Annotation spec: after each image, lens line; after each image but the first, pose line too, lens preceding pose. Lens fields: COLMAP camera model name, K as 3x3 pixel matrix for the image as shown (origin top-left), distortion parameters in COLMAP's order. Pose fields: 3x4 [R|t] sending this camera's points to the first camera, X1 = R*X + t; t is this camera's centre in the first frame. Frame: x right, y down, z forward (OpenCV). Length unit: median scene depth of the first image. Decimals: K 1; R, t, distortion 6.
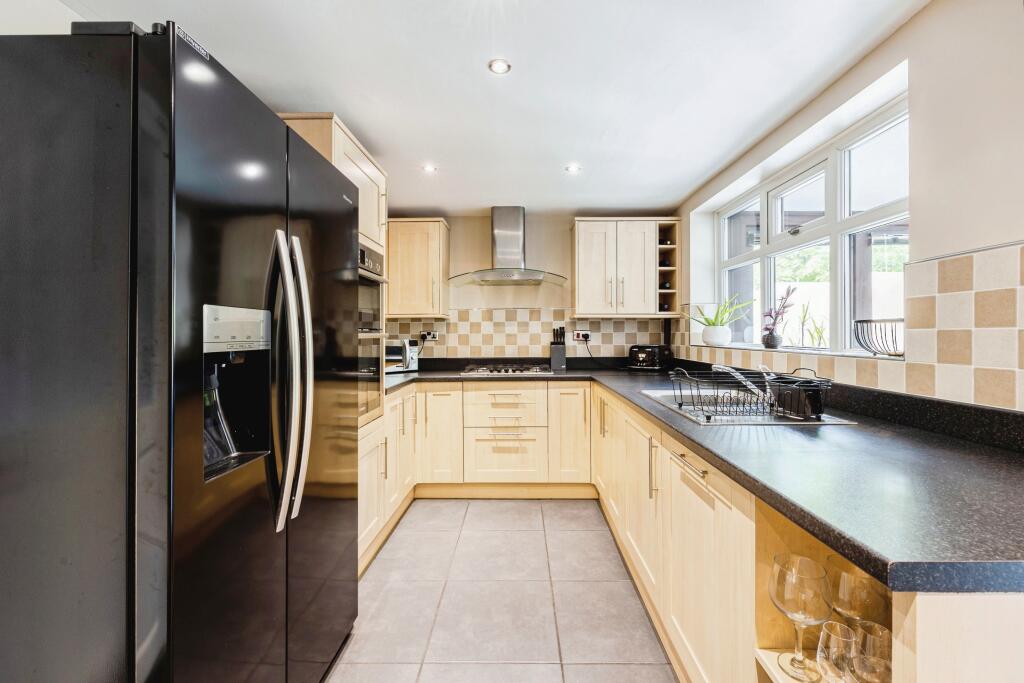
lens RADIAL K [[417.5, 0, 513.1], [0, 417.5, 334.2], [0, 0, 1]] dist [0.000084, -0.000948]
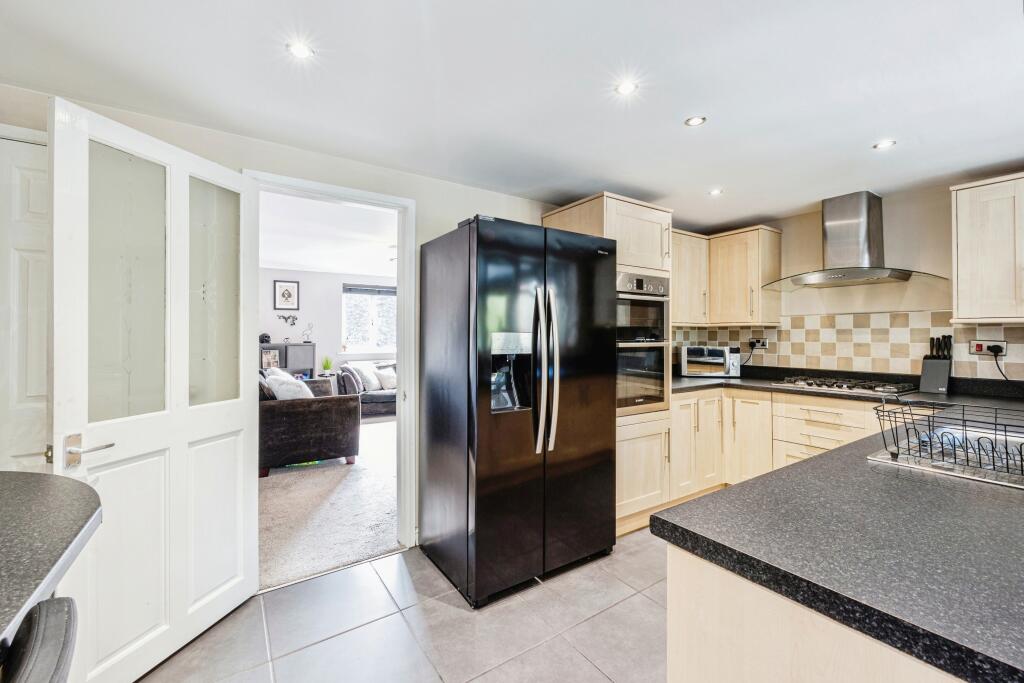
lens RADIAL K [[417.5, 0, 513.7], [0, 417.5, 335.2], [0, 0, 1]] dist [0.000084, -0.000948]
pose [[0.568754, 0.005267, -0.822491, 0.286875], [-0.004885, 0.999983, 0.003025, -0.016067], [0.822493, 0.002298, 0.568770, -0.042117]]
